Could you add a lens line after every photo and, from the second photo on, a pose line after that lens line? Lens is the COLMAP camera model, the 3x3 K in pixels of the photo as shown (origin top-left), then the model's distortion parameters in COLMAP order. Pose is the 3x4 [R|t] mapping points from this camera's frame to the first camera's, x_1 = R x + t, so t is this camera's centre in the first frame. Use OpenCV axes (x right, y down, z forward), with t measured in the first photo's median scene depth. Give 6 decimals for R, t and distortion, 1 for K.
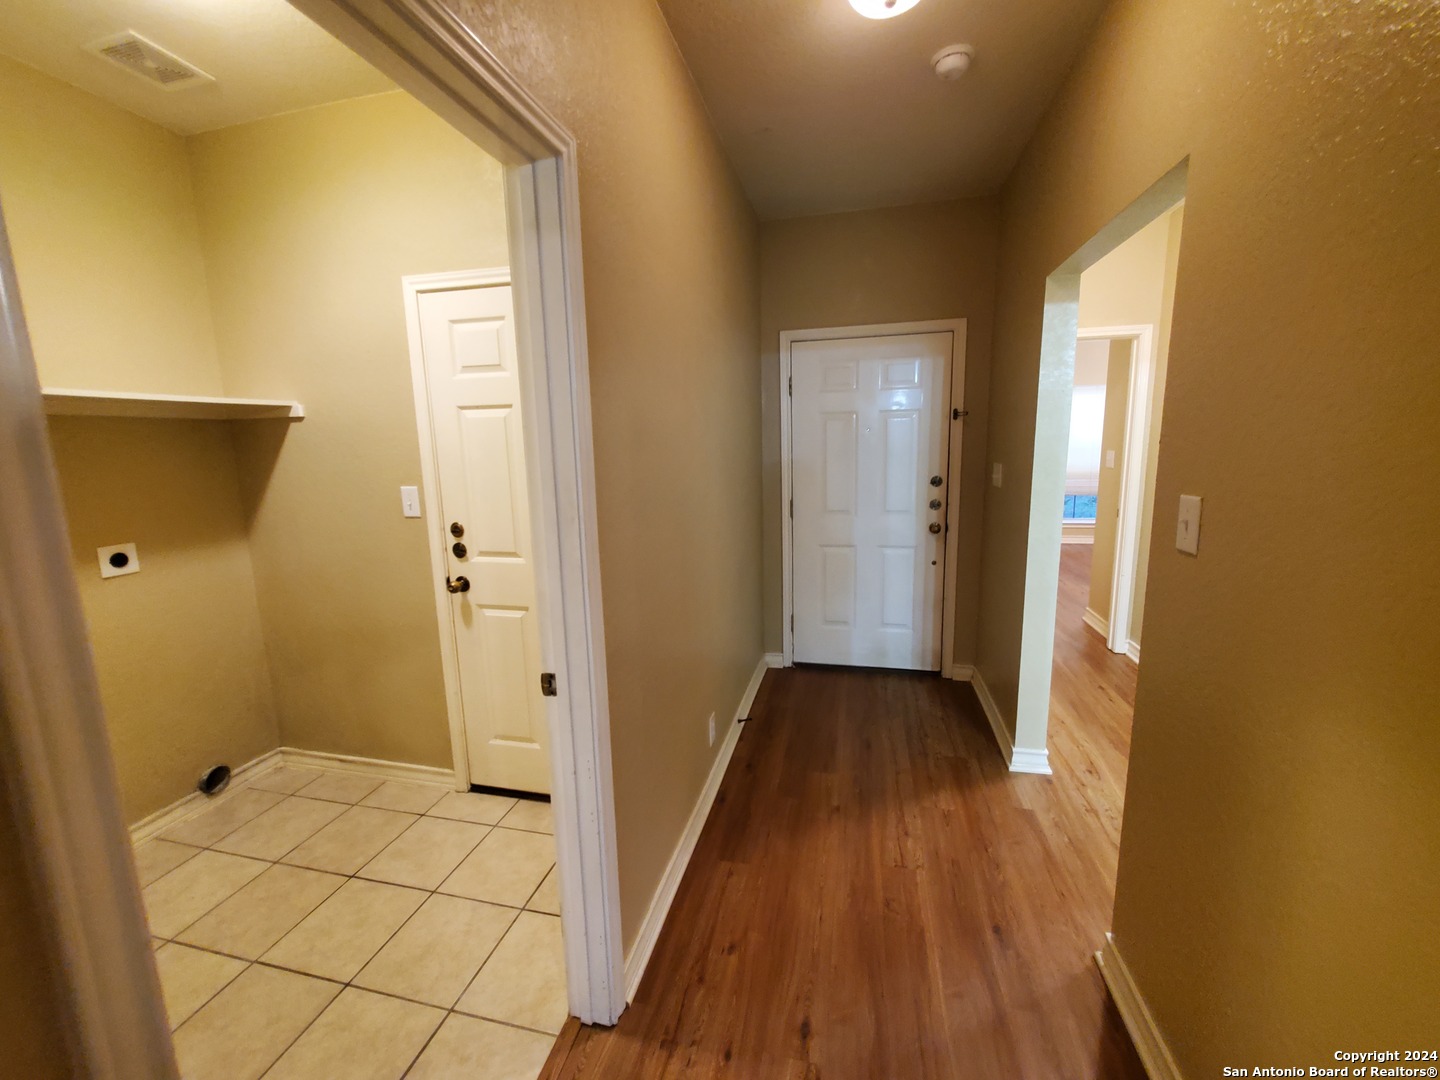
lens RADIAL K [[569.6, 0, 722.7], [0, 569.6, 533.5], [0, 0, 1]] dist [-0.000015, -0.000296]
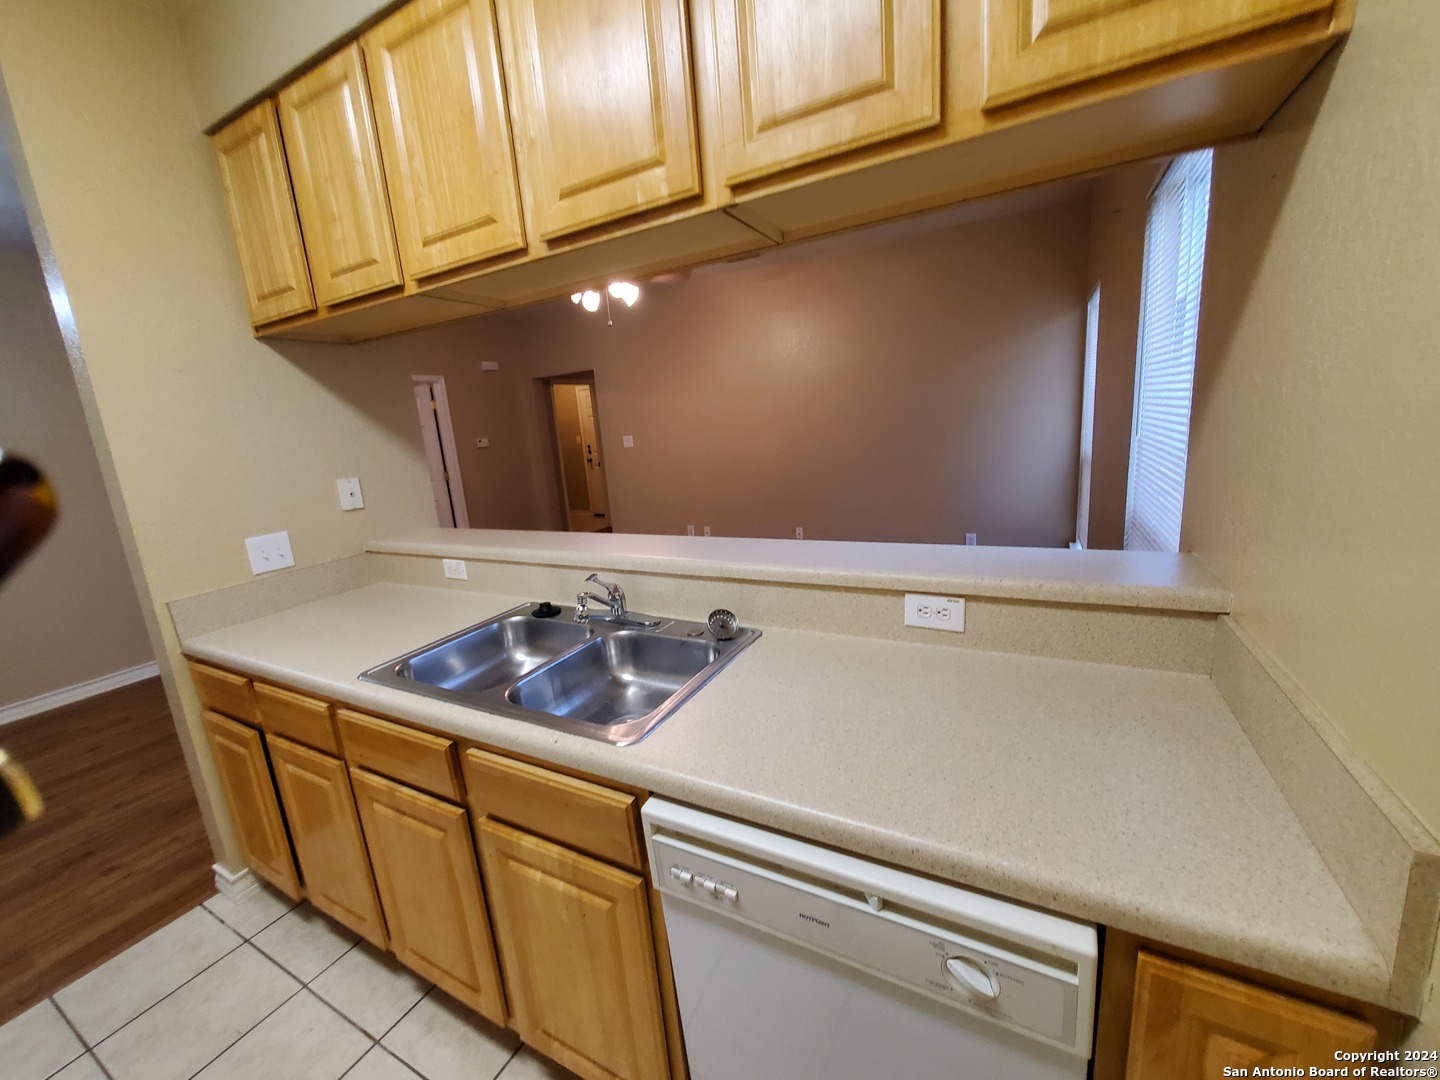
lens RADIAL K [[569.6, 0, 718.8], [0, 569.6, 537.7], [0, 0, 1]] dist [-0.000015, -0.000296]
pose [[0.966877, 0.001174, -0.255238, 1.498085], [0.013343, 0.998390, 0.055138, 0.437137], [0.254892, -0.056717, 0.965305, -2.784868]]
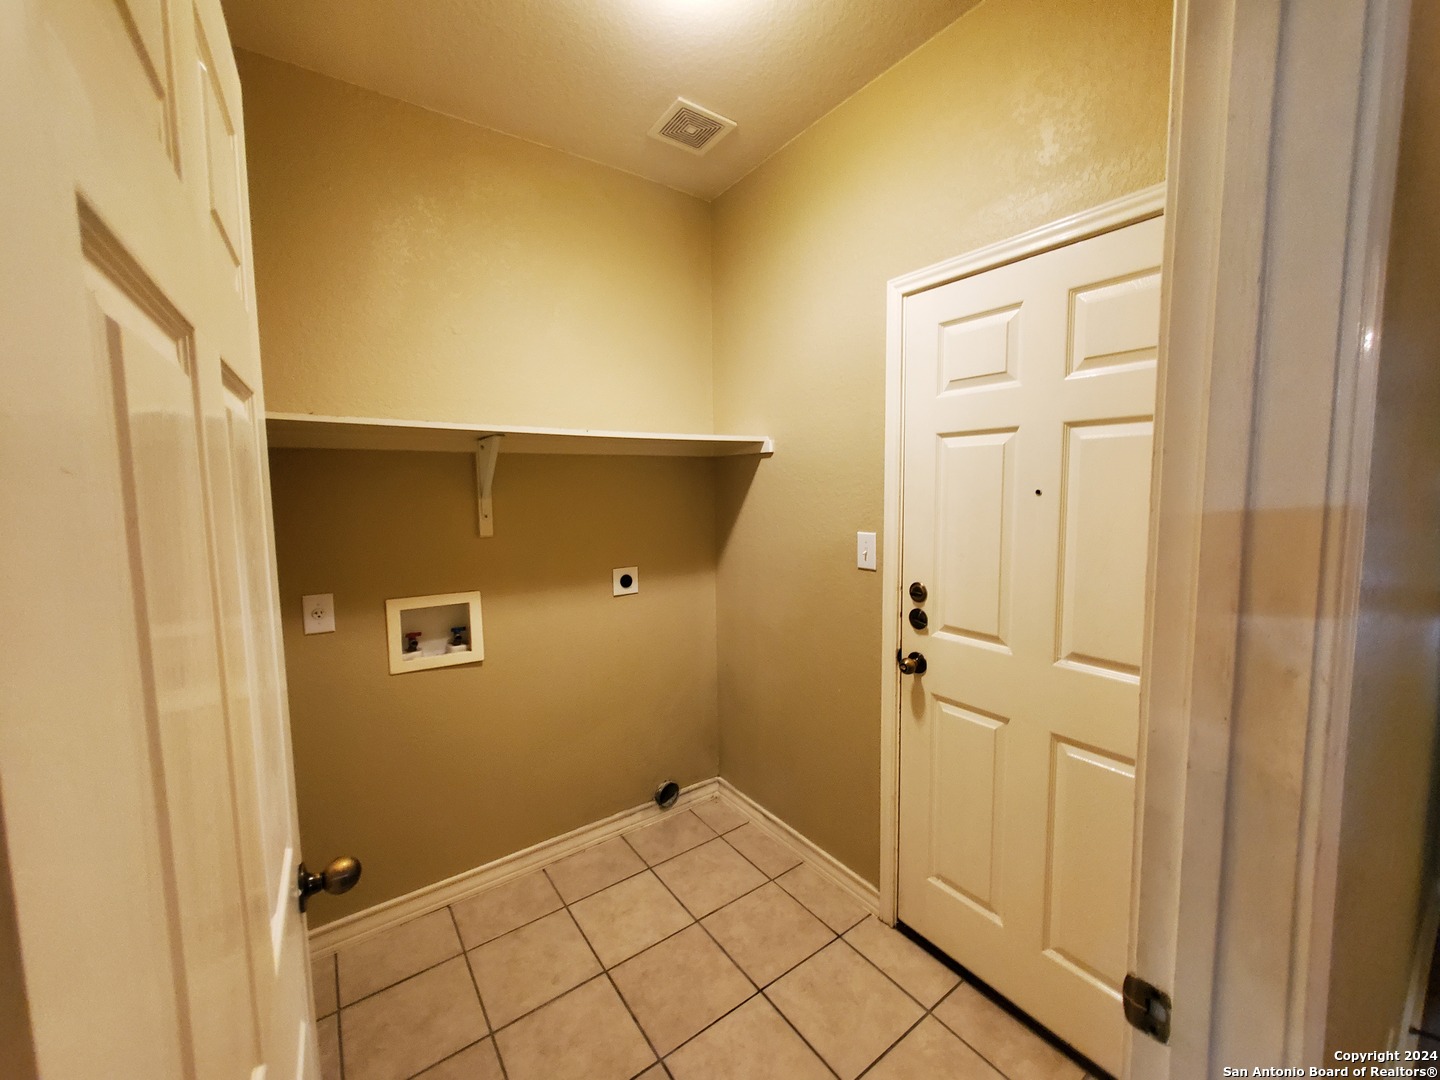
lens RADIAL K [[569.6, 0, 721.4], [0, 569.6, 534.1], [0, 0, 1]] dist [-0.000015, -0.000296]
pose [[0.756252, 0.069998, -0.650525, -0.169768], [-0.109785, 0.993740, -0.020699, -0.039173], [0.645004, 0.087072, 0.759203, 0.231952]]
